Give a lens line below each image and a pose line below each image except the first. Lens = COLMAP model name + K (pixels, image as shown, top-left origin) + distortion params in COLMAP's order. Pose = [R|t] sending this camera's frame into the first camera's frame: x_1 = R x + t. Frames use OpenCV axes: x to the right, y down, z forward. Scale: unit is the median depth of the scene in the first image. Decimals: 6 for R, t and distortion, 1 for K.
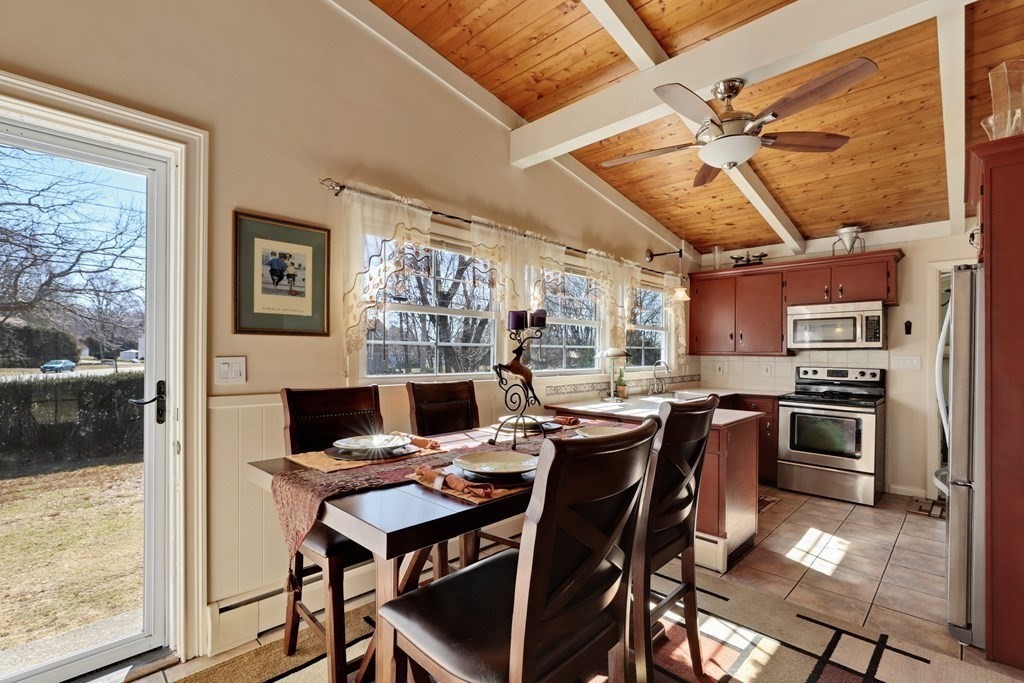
lens RADIAL K [[470.4, 0, 513.1], [0, 470.4, 346.7], [0, 0, 1]] dist [-0.029058, 0.006701]
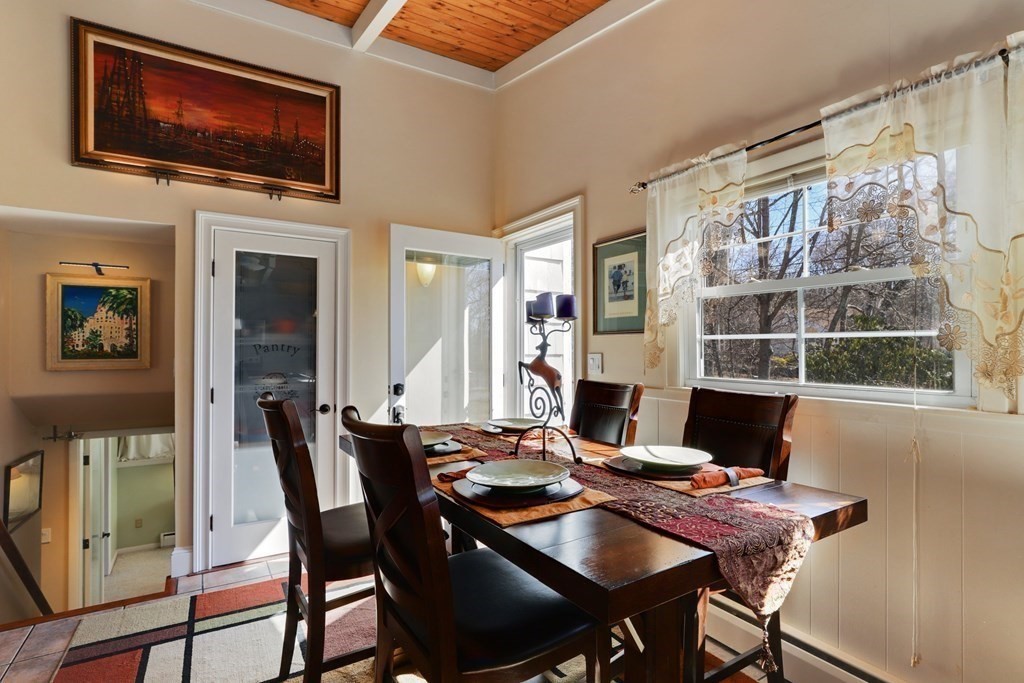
lens RADIAL K [[504.4, 0, 515.7], [0, 504.4, 347.9], [0, 0, 1]] dist [-0.031373, 0.002477]
pose [[-0.242184, -0.008559, -0.970193, 0.788725], [0.012375, 0.999853, -0.011910, 0.018685], [0.970151, -0.014890, -0.242042, 1.048950]]
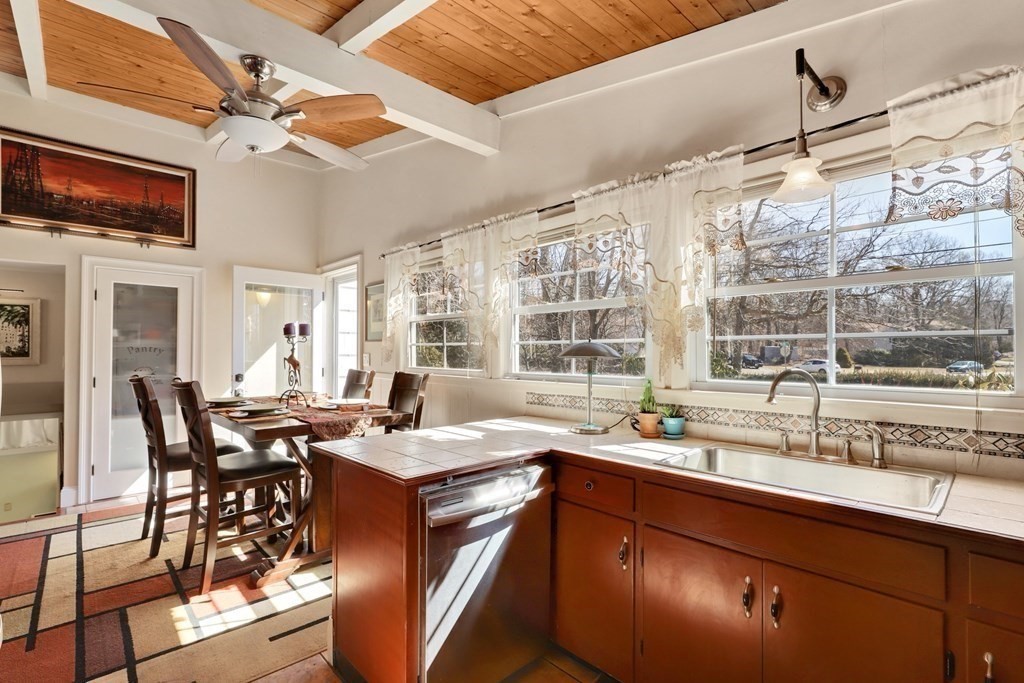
lens RADIAL K [[470.4, 0, 516.4], [0, 470.4, 347.2], [0, 0, 1]] dist [-0.029058, 0.006701]
pose [[-0.030312, -0.013859, -0.999444, 1.438966], [0.012606, 0.999819, -0.014247, 0.029543], [0.999461, -0.013031, -0.030132, 1.636182]]
